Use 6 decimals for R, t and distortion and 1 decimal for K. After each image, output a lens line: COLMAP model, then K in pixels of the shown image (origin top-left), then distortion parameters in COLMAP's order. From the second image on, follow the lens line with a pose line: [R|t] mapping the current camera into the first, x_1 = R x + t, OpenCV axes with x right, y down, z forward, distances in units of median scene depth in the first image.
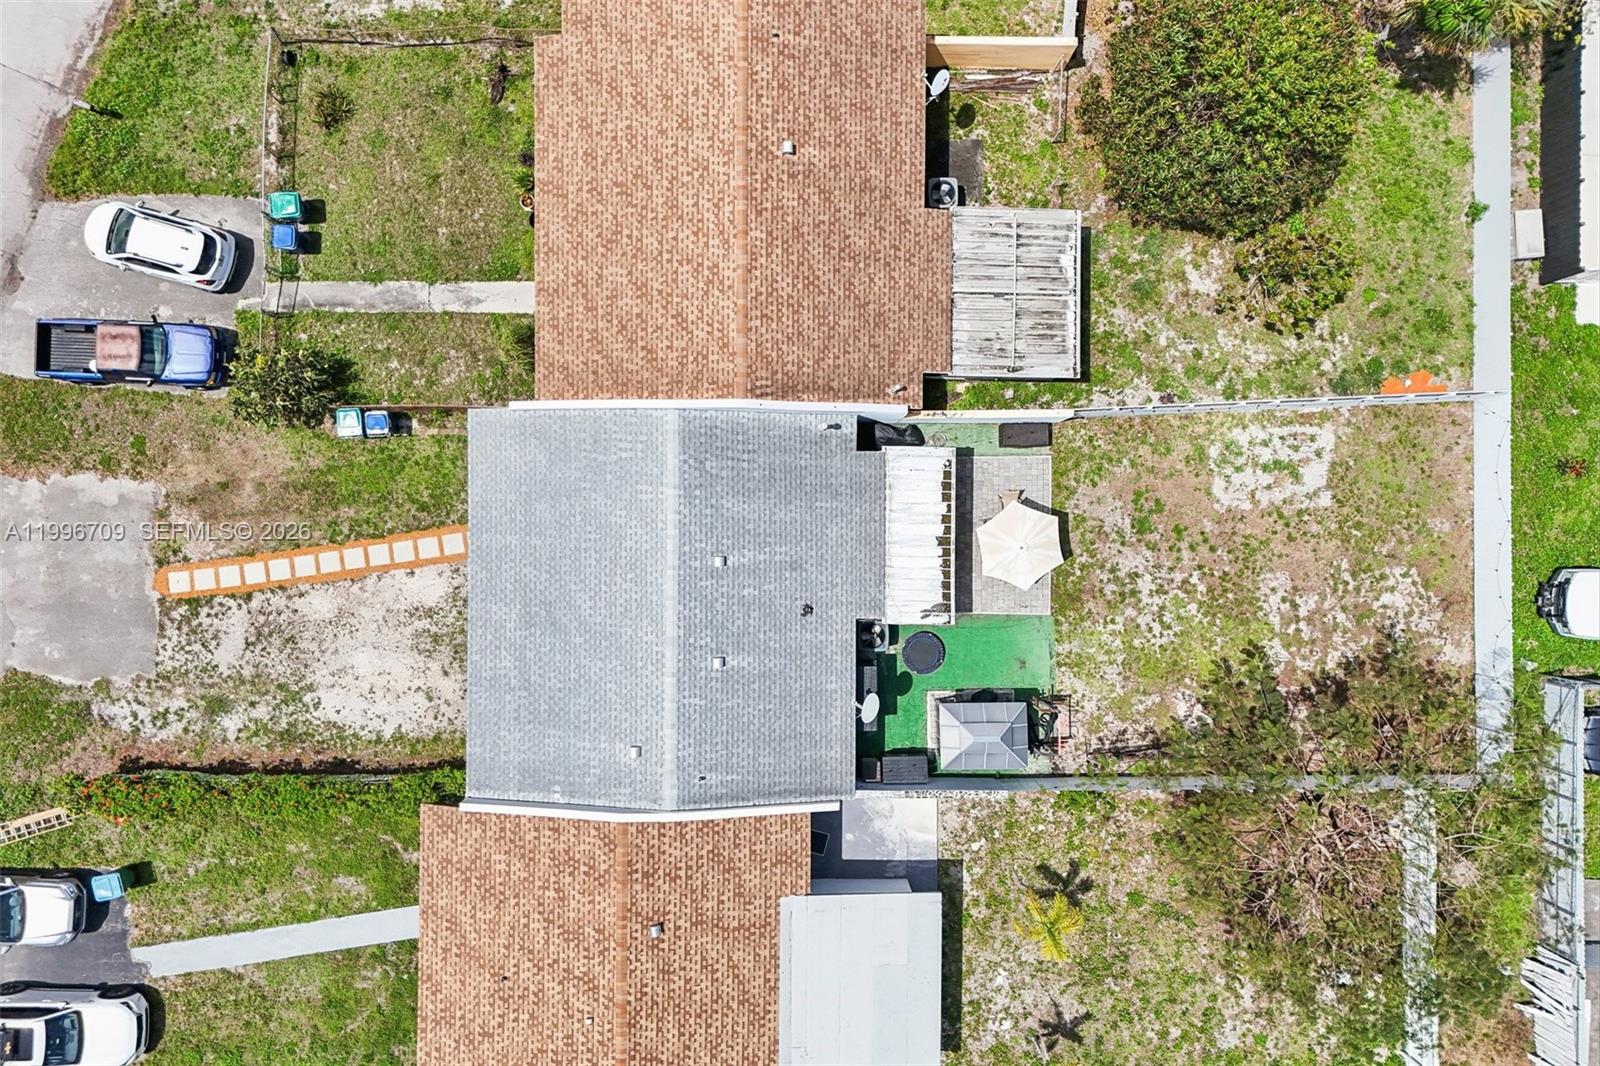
lens RADIAL K [[1161.8, 0, 798.2], [0, 1161.8, 522.5], [0, 0, 1]] dist [0.063342, -0.058540]
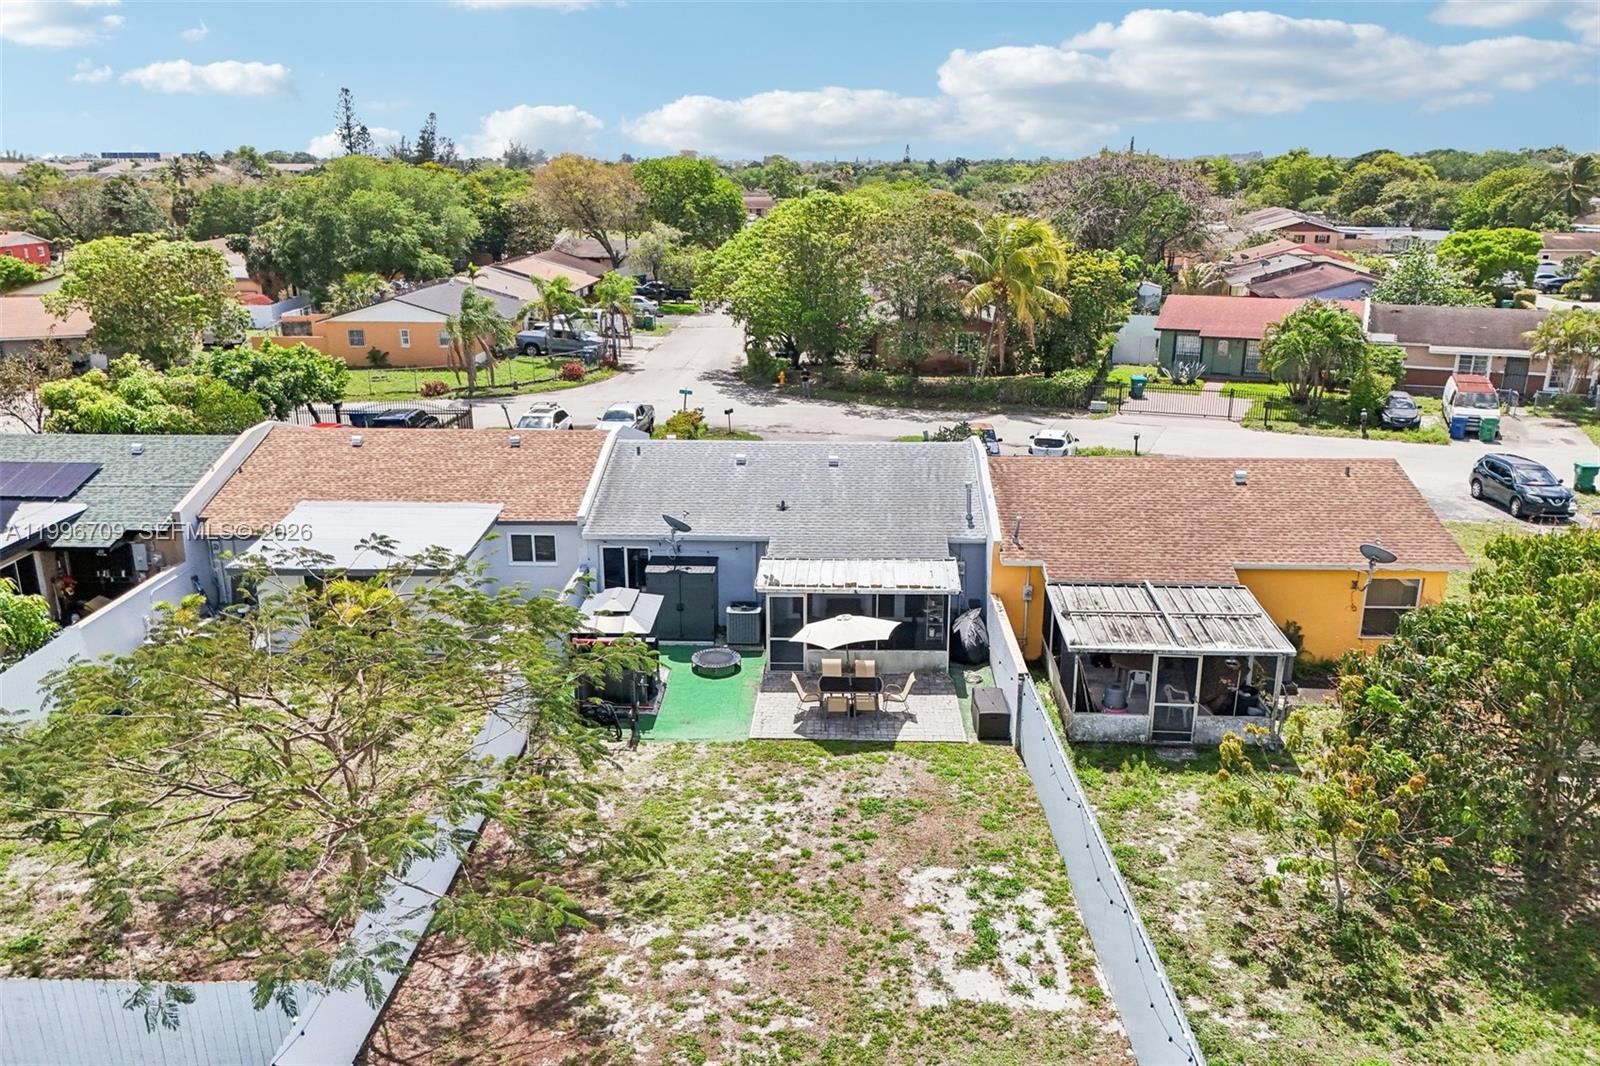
lens RADIAL K [[1161.8, 0, 798.2], [0, 1161.8, 522.5], [0, 0, 1]] dist [0.063342, -0.058540]
pose [[-0.042221, 0.270873, -0.961689, 0.886342], [-0.999046, -0.022231, 0.037599, 0.023369], [-0.011195, 0.962358, 0.271553, 0.664817]]
